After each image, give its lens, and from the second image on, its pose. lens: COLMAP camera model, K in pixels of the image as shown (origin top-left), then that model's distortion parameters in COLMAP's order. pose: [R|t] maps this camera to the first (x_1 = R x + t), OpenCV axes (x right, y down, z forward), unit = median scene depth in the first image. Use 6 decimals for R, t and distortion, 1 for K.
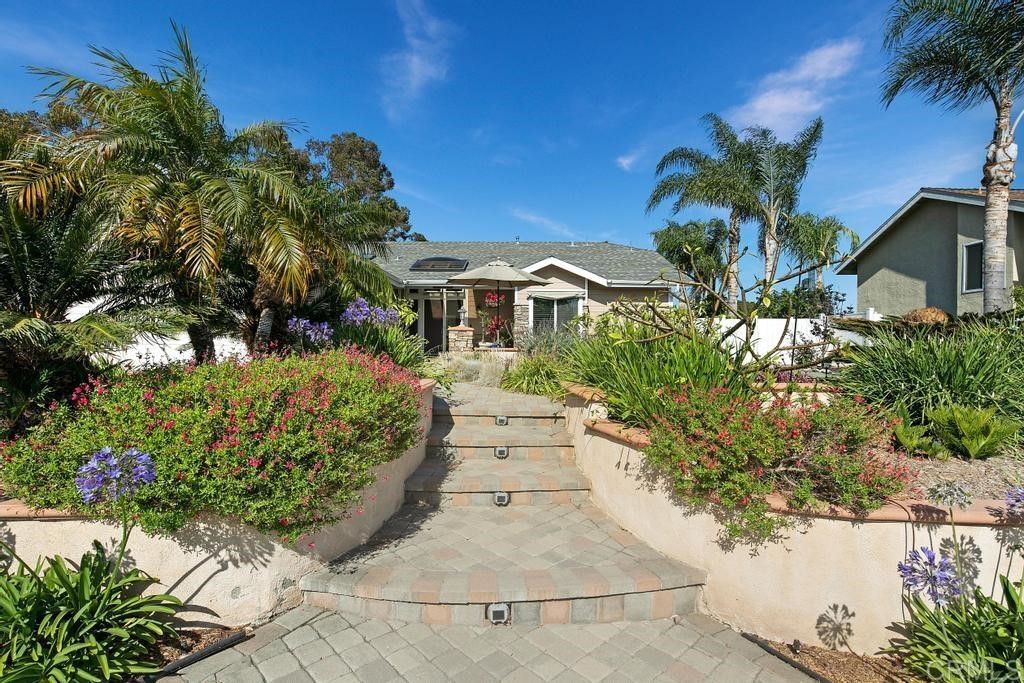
lens RADIAL K [[493.7, 0, 520.8], [0, 493.7, 339.6], [0, 0, 1]] dist [0.003657, -0.004341]
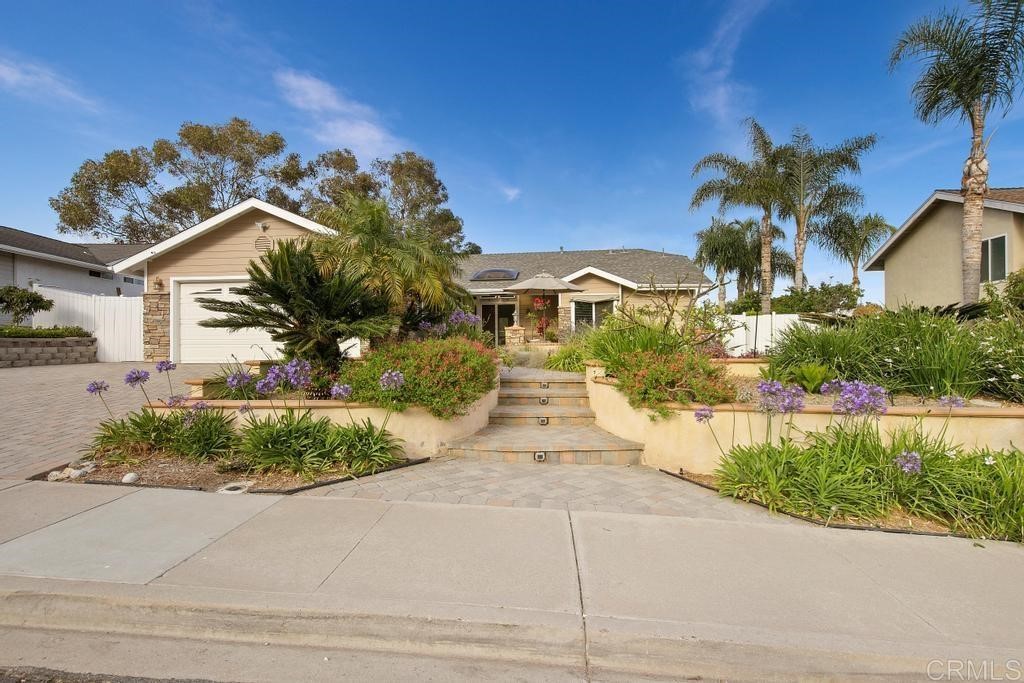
lens RADIAL K [[493.7, 0, 507.8], [0, 493.7, 340.4], [0, 0, 1]] dist [0.003657, -0.004341]
pose [[0.991758, -0.015639, -0.127166, 0.018130], [0.015576, 0.999878, -0.001489, 0.009797], [0.127174, -0.000504, 0.991880, -0.215773]]
